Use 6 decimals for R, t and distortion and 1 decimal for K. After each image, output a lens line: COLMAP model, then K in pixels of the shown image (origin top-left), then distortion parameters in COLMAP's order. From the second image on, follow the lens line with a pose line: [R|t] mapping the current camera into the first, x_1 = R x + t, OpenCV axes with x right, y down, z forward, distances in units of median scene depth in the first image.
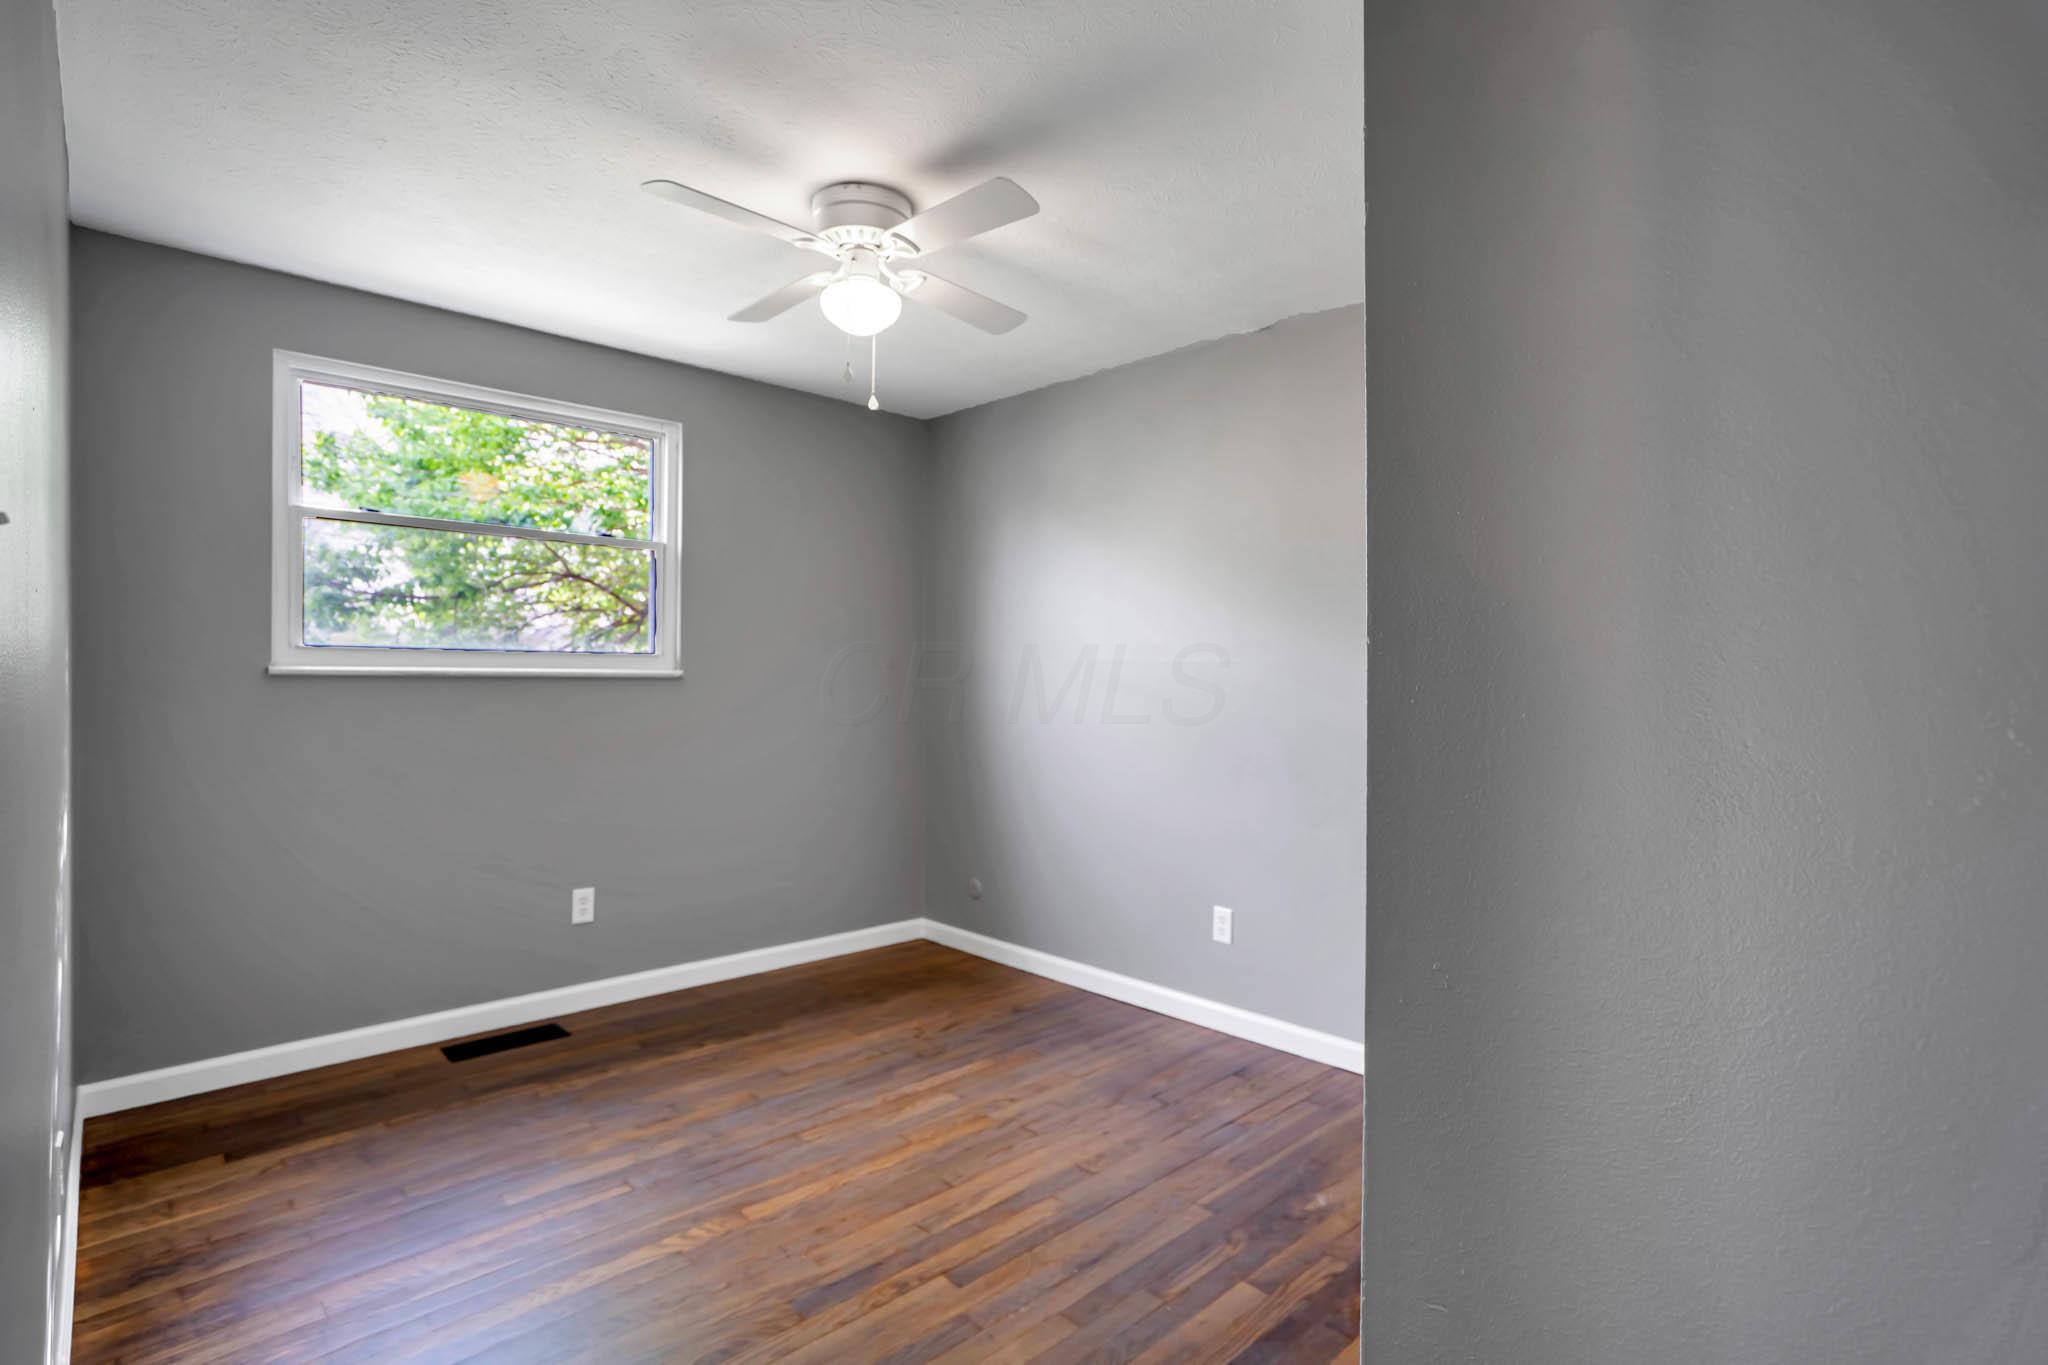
lens RADIAL K [[975.5, 0, 1030.3], [0, 975.5, 685.1], [0, 0, 1]] dist [-0.052117, 0.021891]
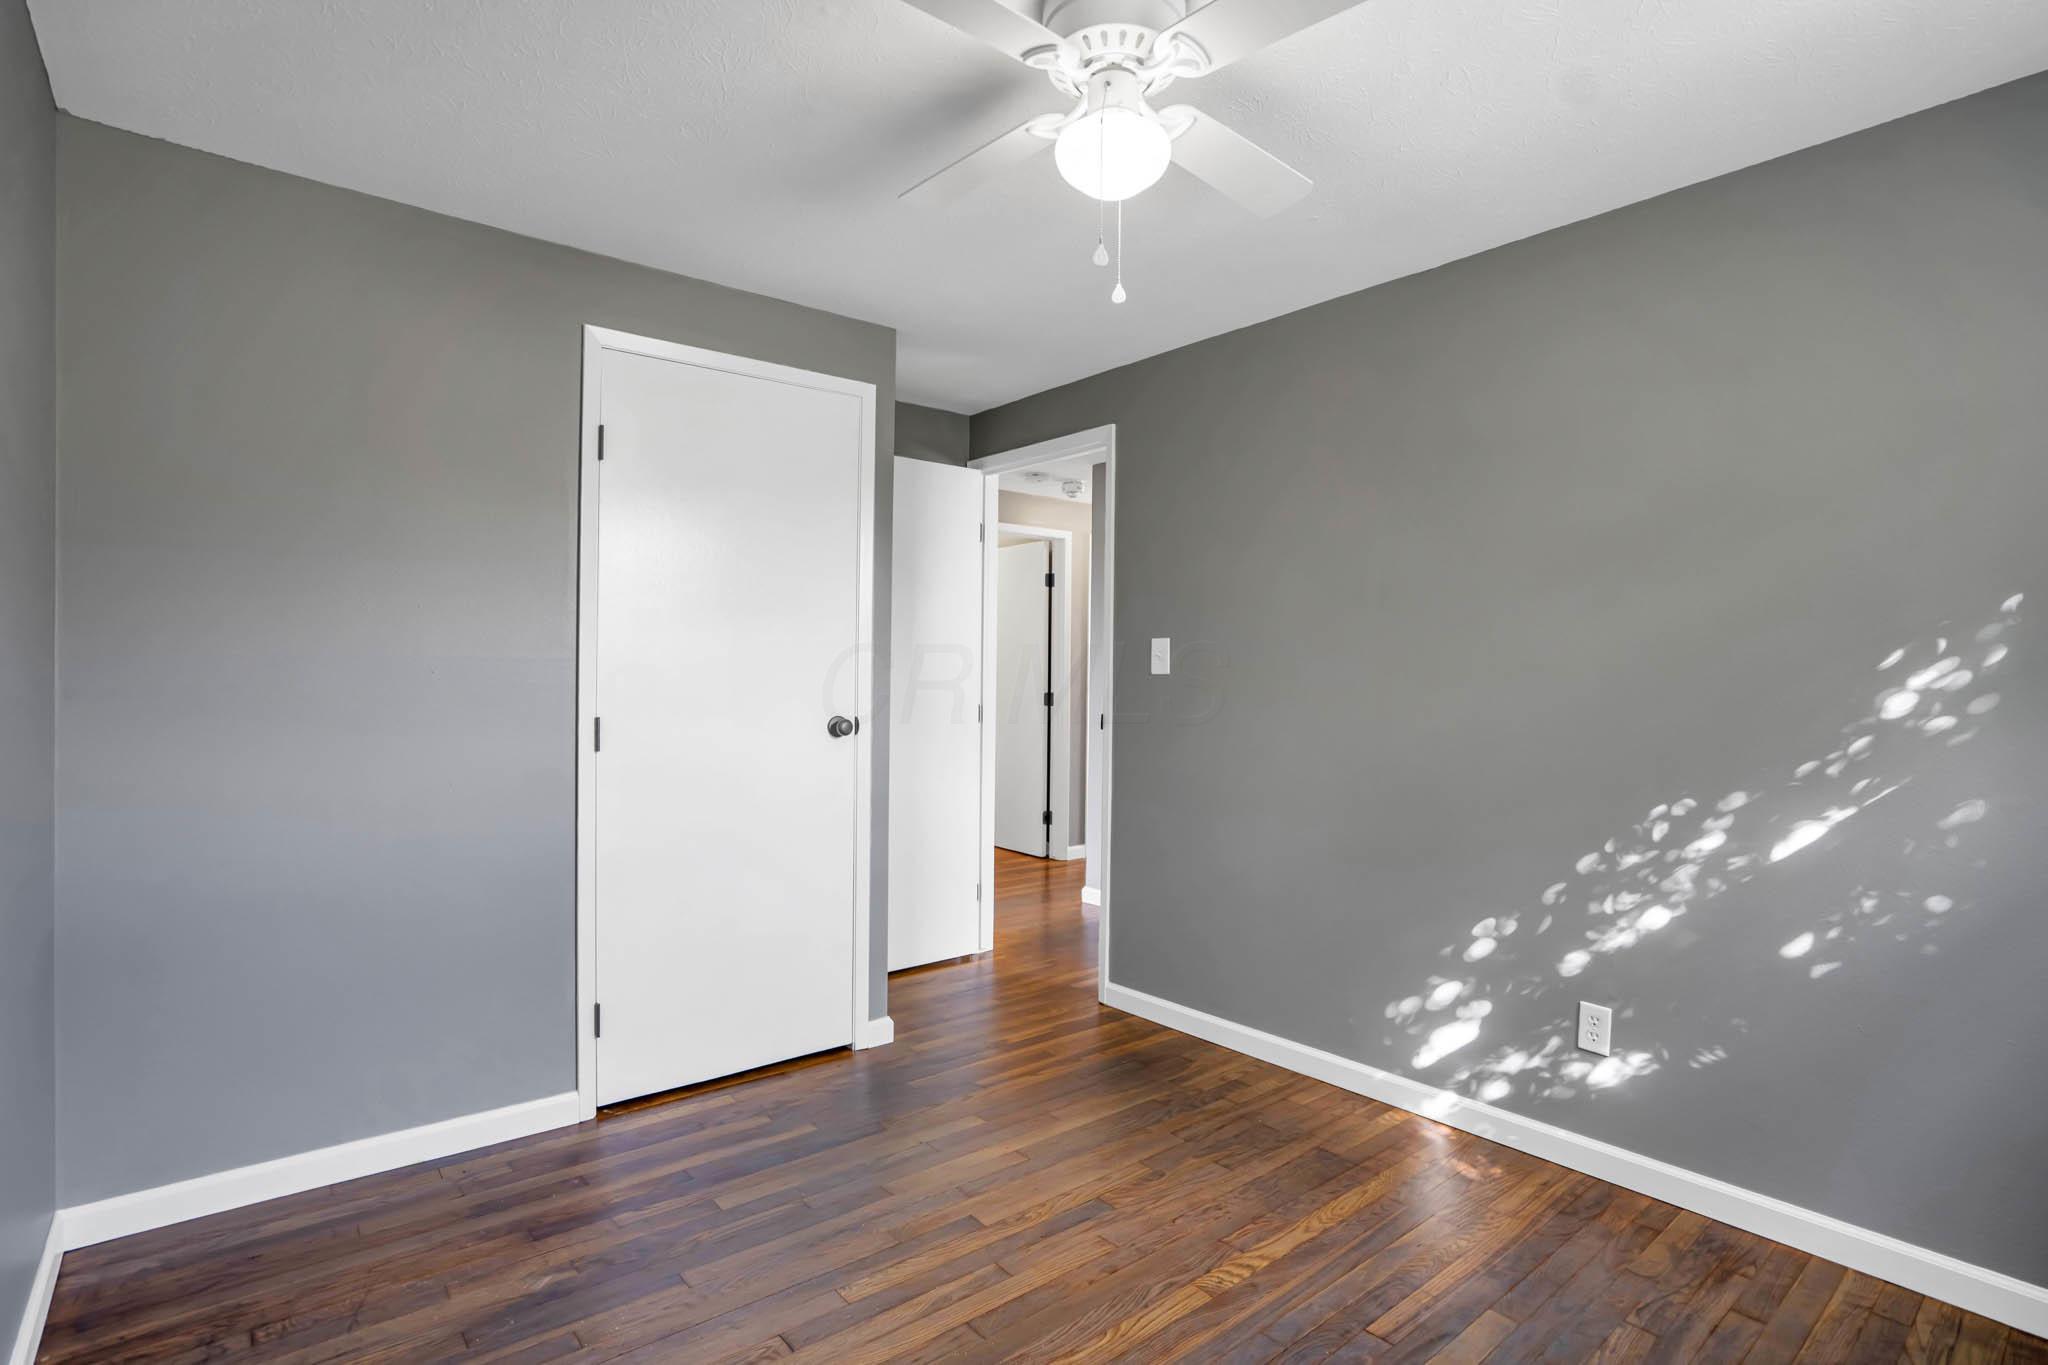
lens RADIAL K [[975.5, 0, 1030.3], [0, 975.5, 685.1], [0, 0, 1]] dist [-0.052117, 0.021891]
pose [[-0.997039, -0.015130, 0.075401, -0.201426], [-0.014826, 0.999880, 0.004589, -0.010403], [-0.075461, 0.003457, -0.997143, 1.944863]]
